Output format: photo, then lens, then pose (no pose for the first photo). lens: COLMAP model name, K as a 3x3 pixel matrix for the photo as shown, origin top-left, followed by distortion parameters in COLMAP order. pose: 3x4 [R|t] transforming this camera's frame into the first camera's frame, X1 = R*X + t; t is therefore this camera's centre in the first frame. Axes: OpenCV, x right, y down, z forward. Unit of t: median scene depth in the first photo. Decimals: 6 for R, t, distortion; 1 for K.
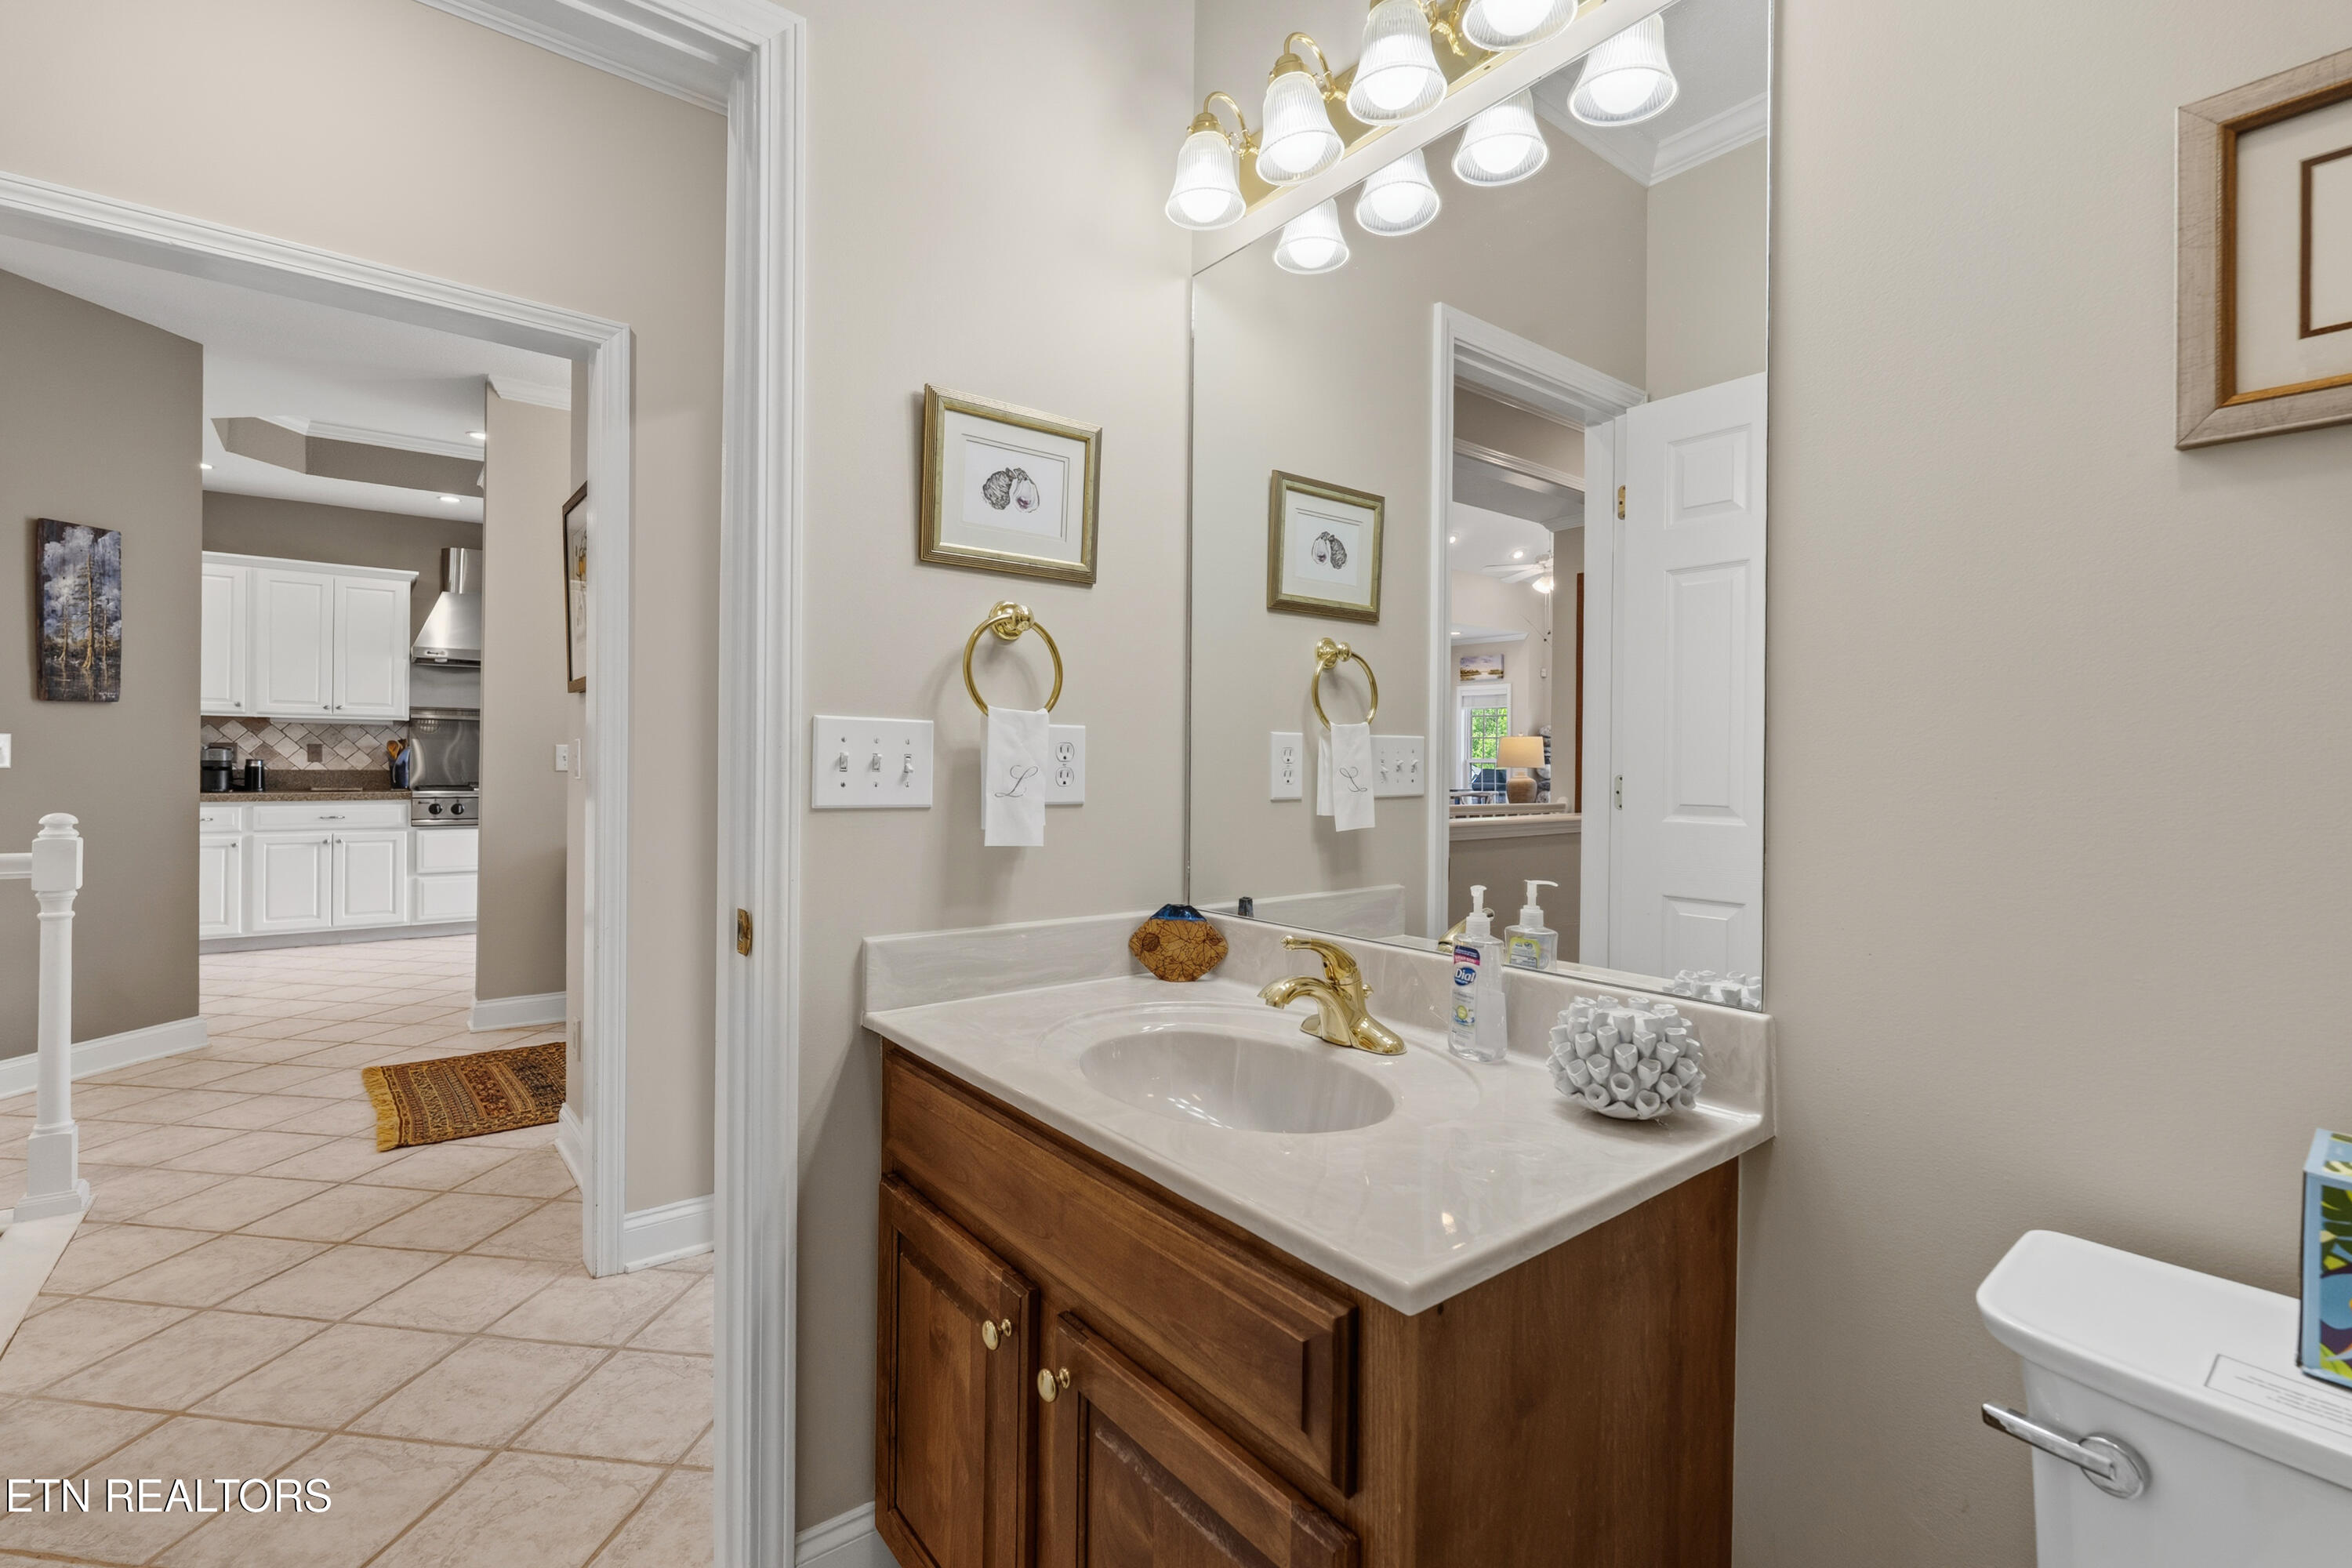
lens RADIAL K [[1051.3, 0, 1170.2], [0, 1051.3, 774.0], [0, 0, 1]] dist [0.001558, -0.001314]
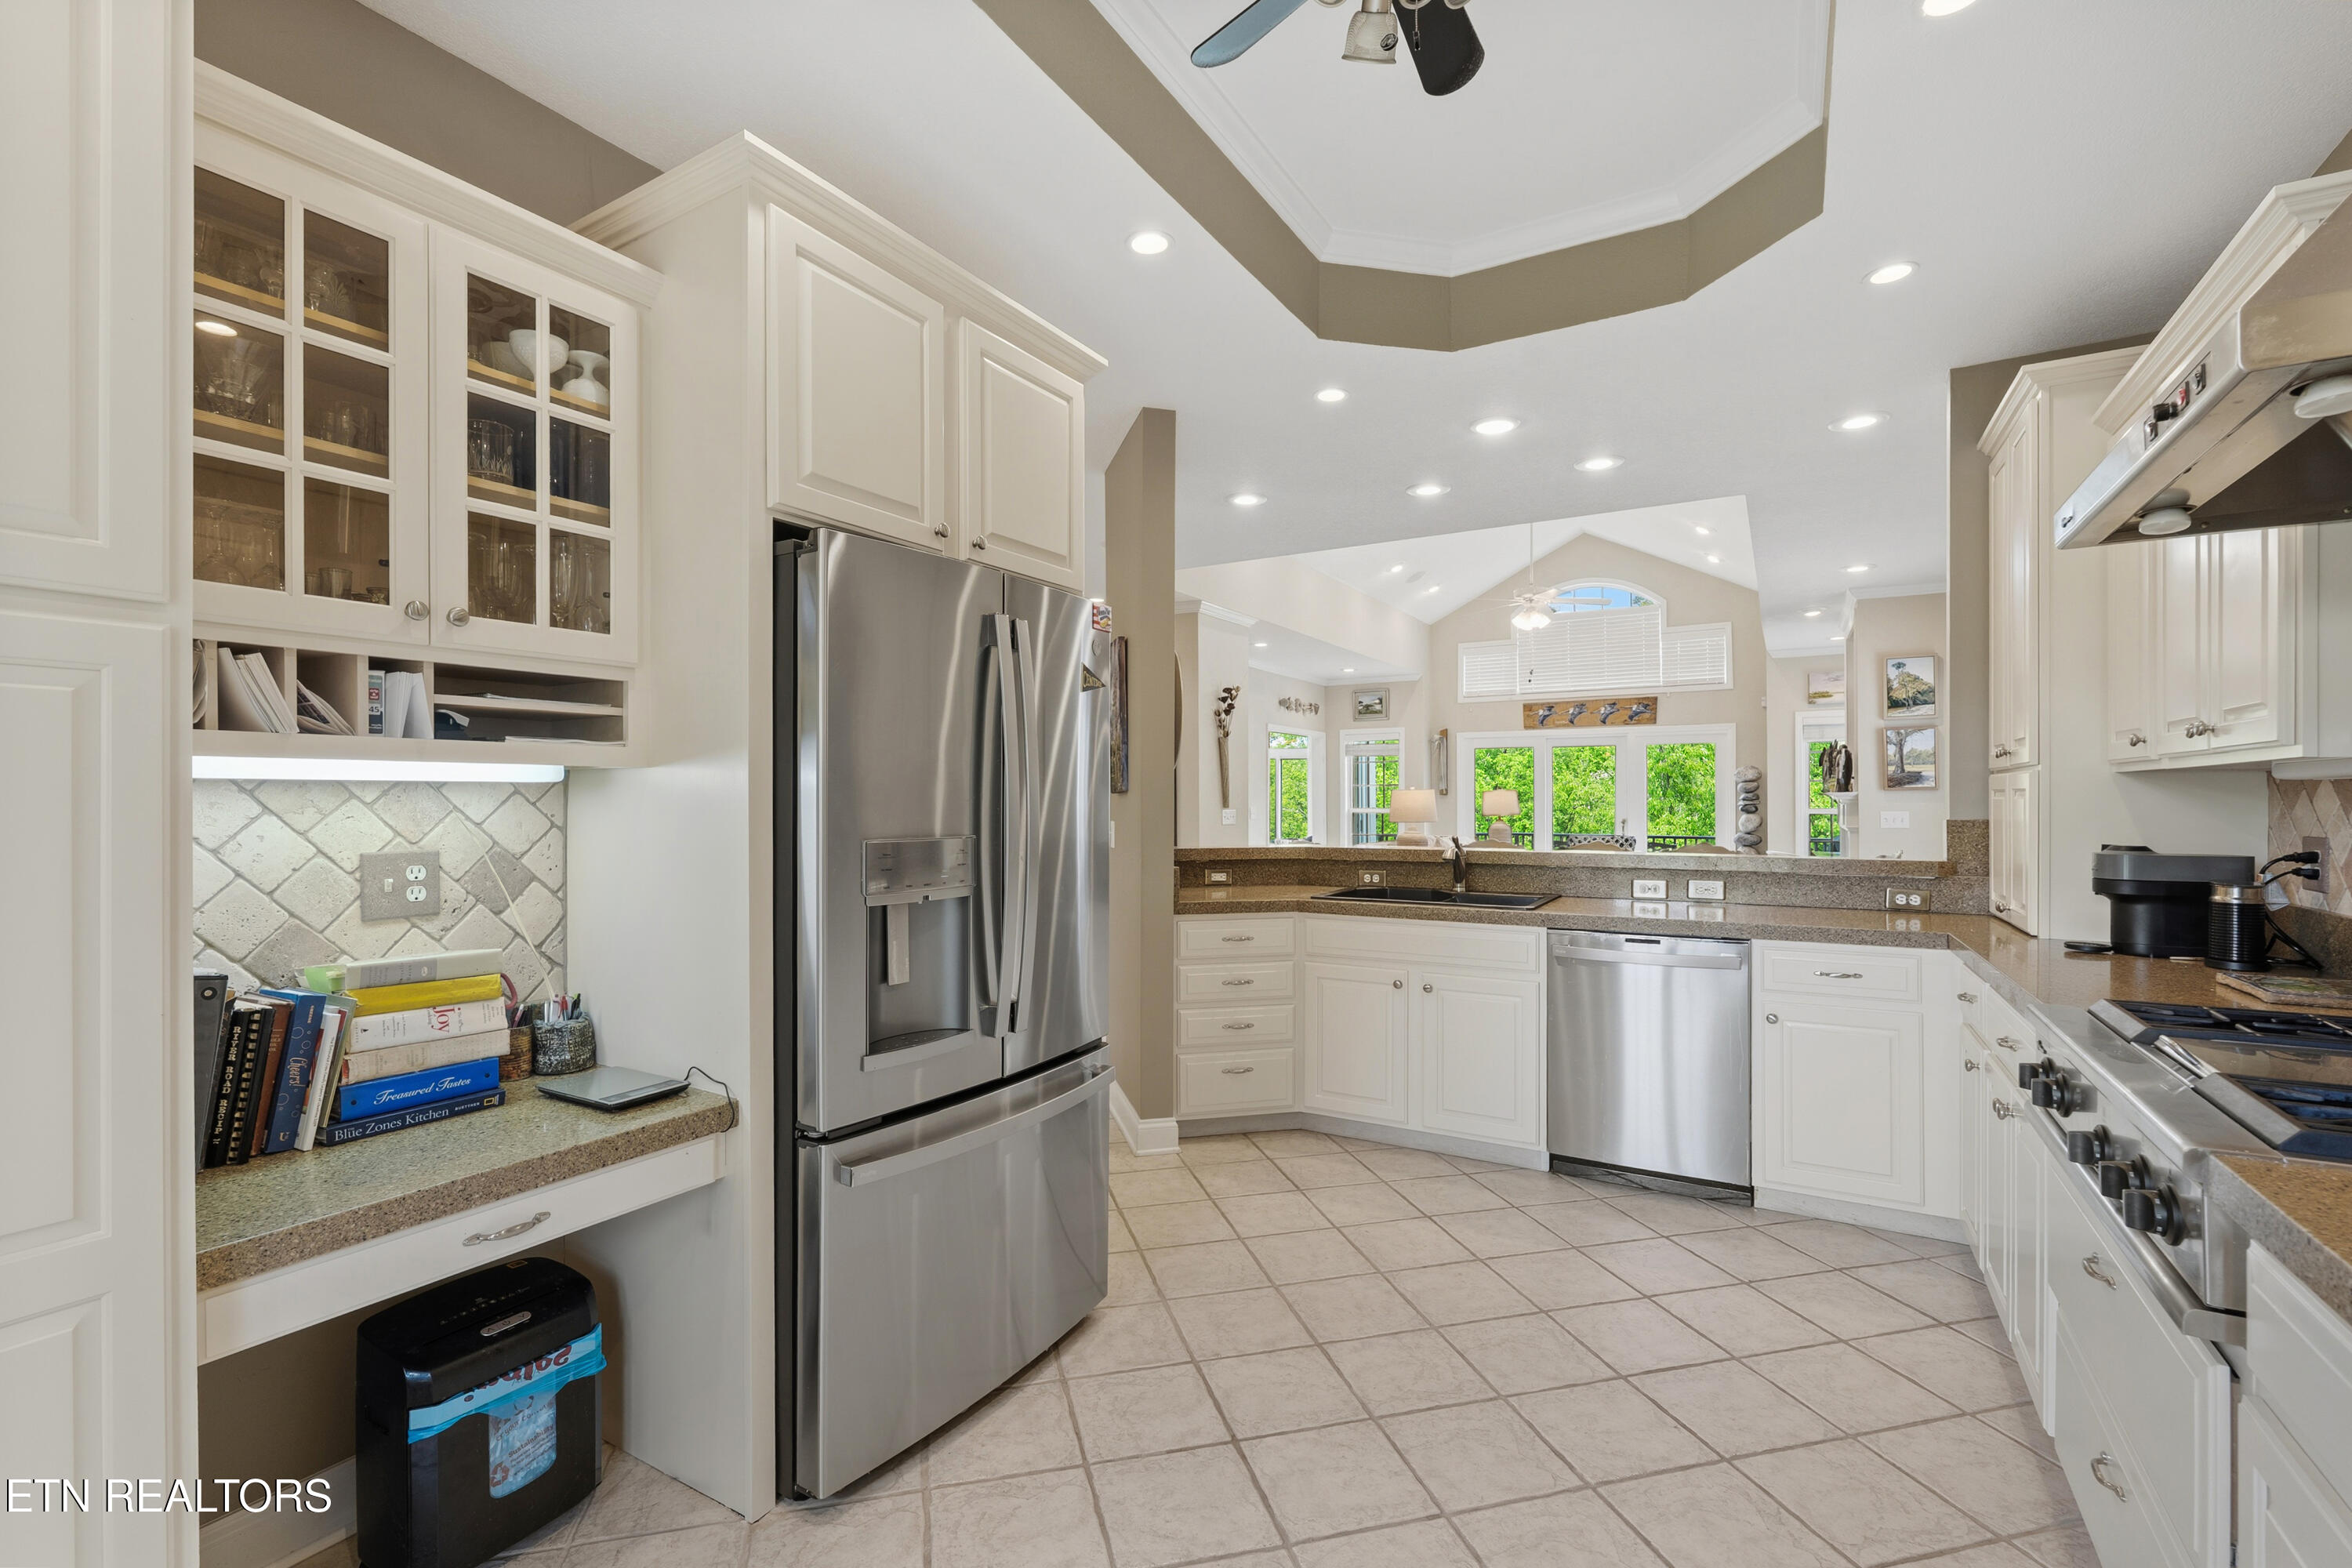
lens RADIAL K [[1041.7, 0, 1173.7], [0, 1041.7, 800.8], [0, 0, 1]] dist [-0.003187, -0.000523]
pose [[-0.933171, -0.007002, -0.359364, -0.374534], [-0.011938, 0.999862, 0.011518, -0.040075], [0.359234, 0.015039, -0.933126, 1.145224]]
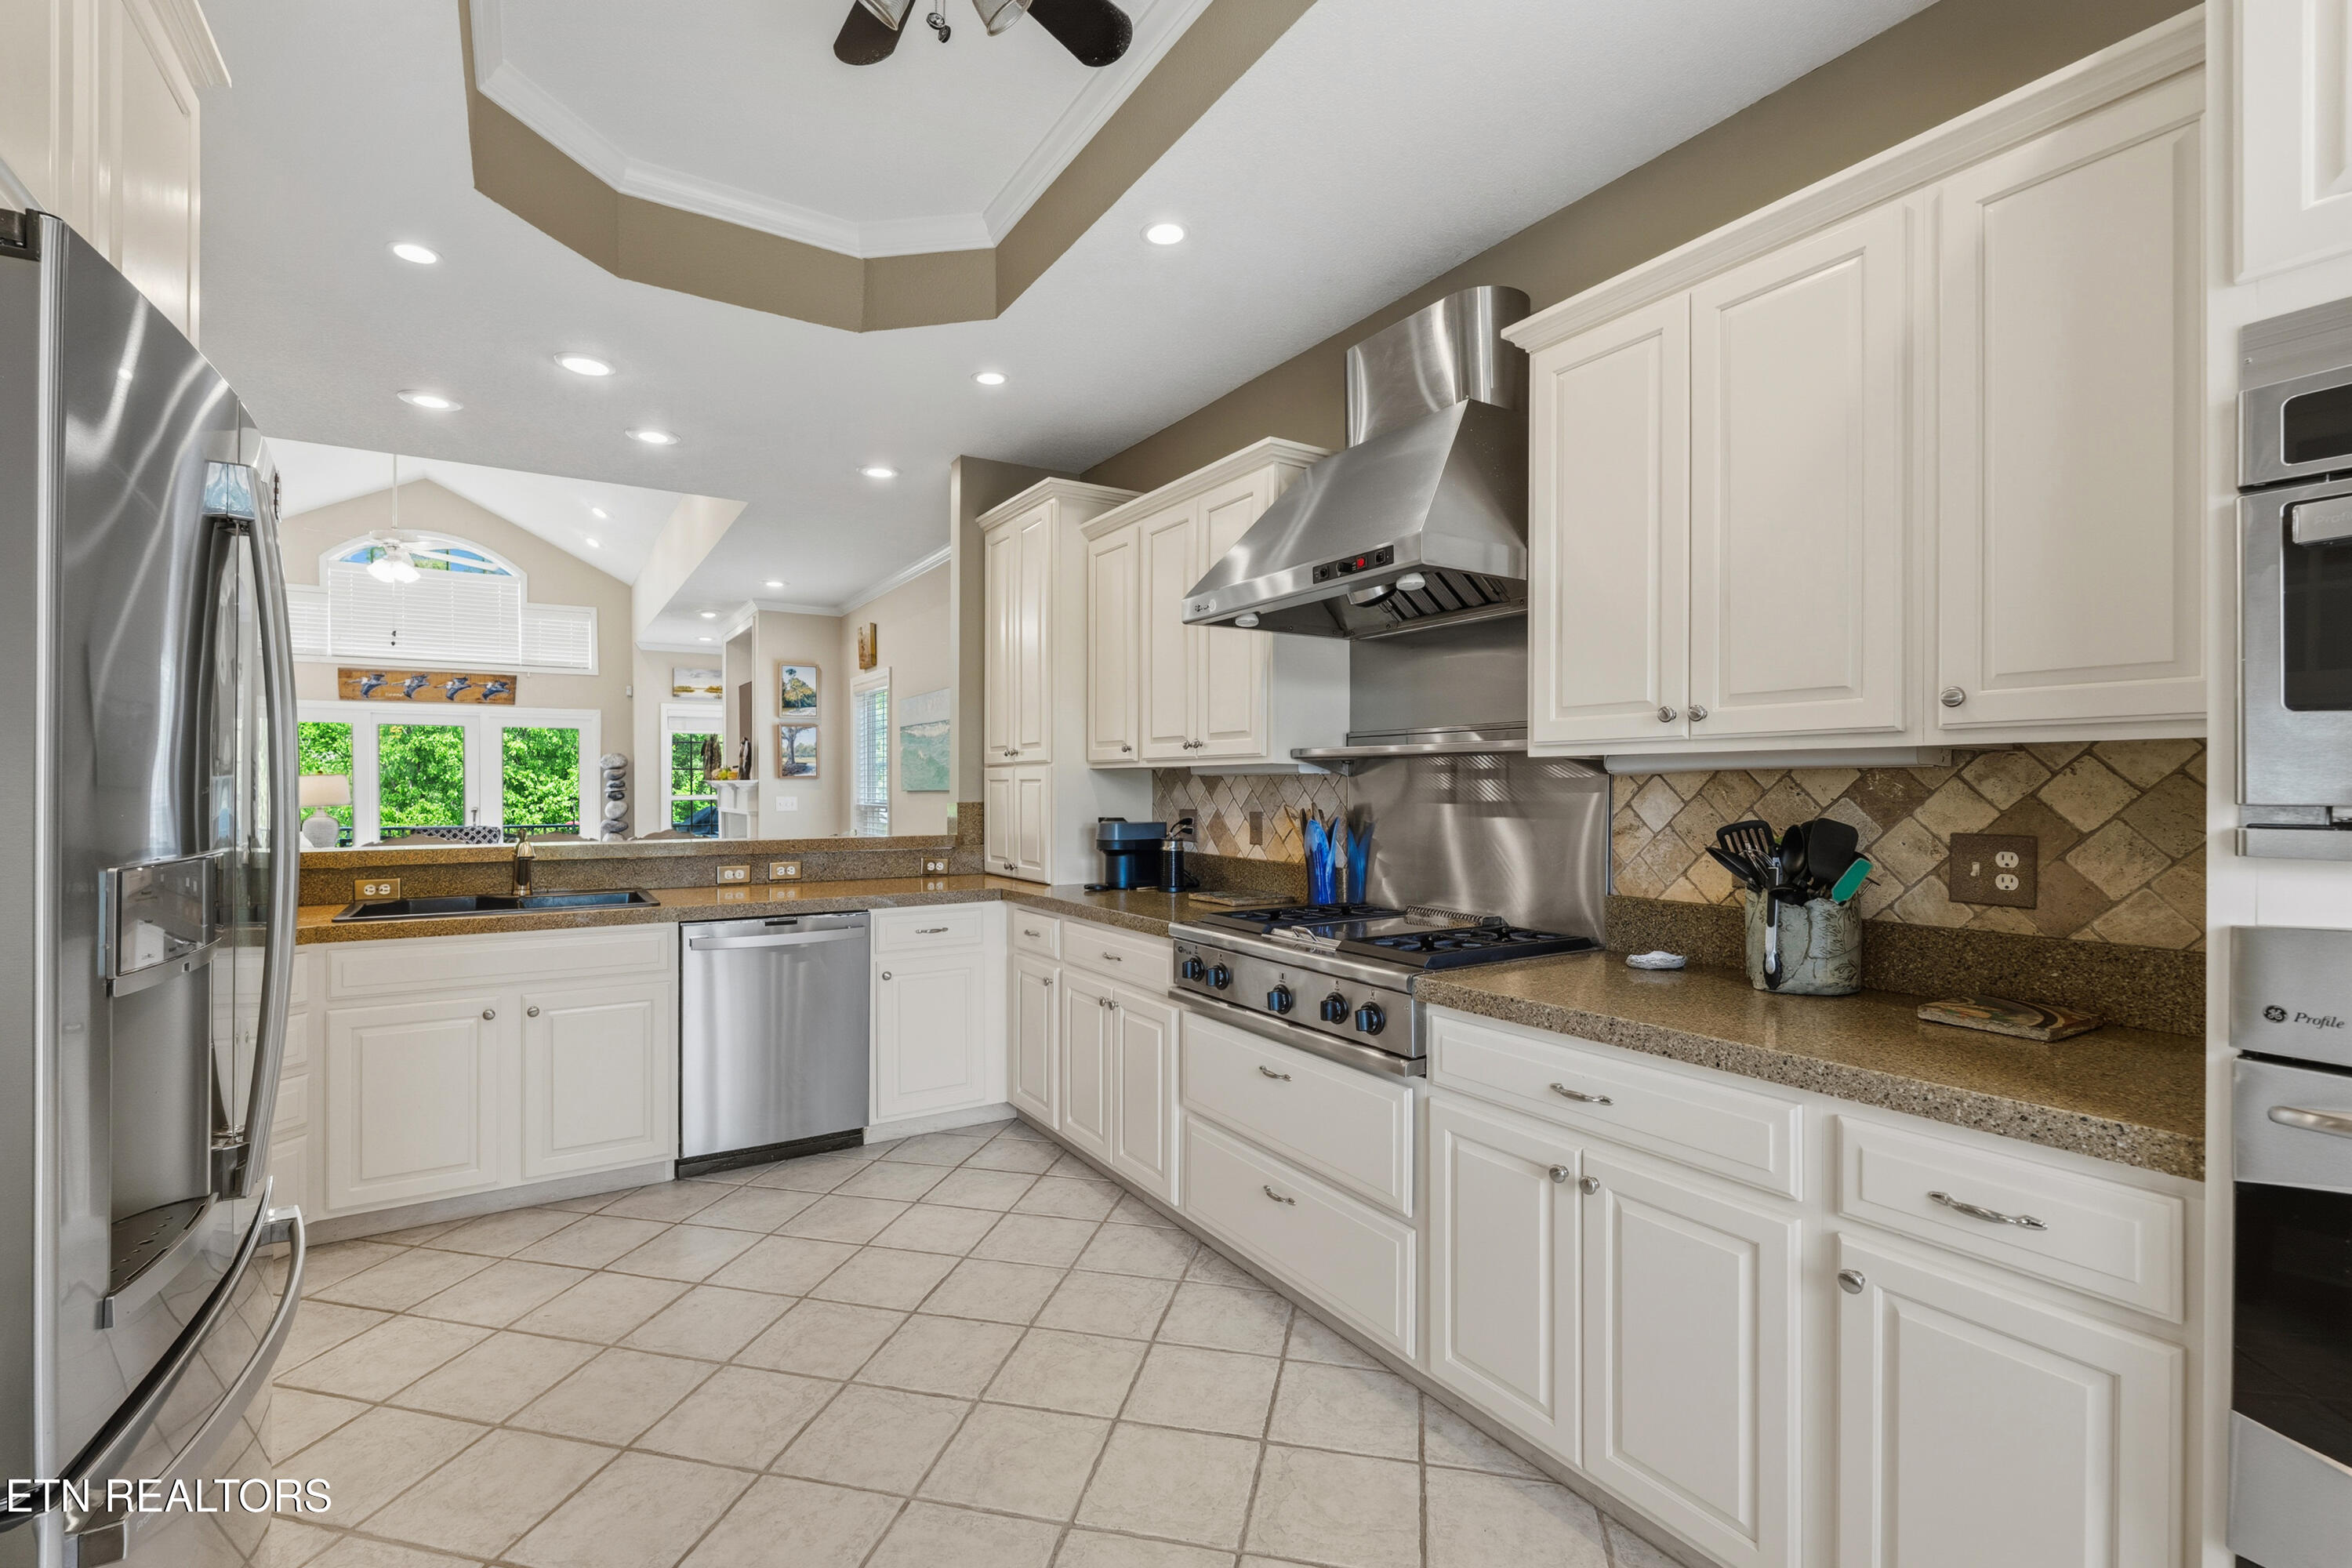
lens RADIAL K [[1033.3, 0, 1179.2], [0, 1033.3, 787.2], [0, 0, 1]] dist [-0.002734, -0.000472]
pose [[-0.104092, -0.007647, -0.994538, -0.273347], [-0.015935, 0.999855, -0.006020, -0.037414], [0.994440, 0.015221, -0.104199, 1.012367]]
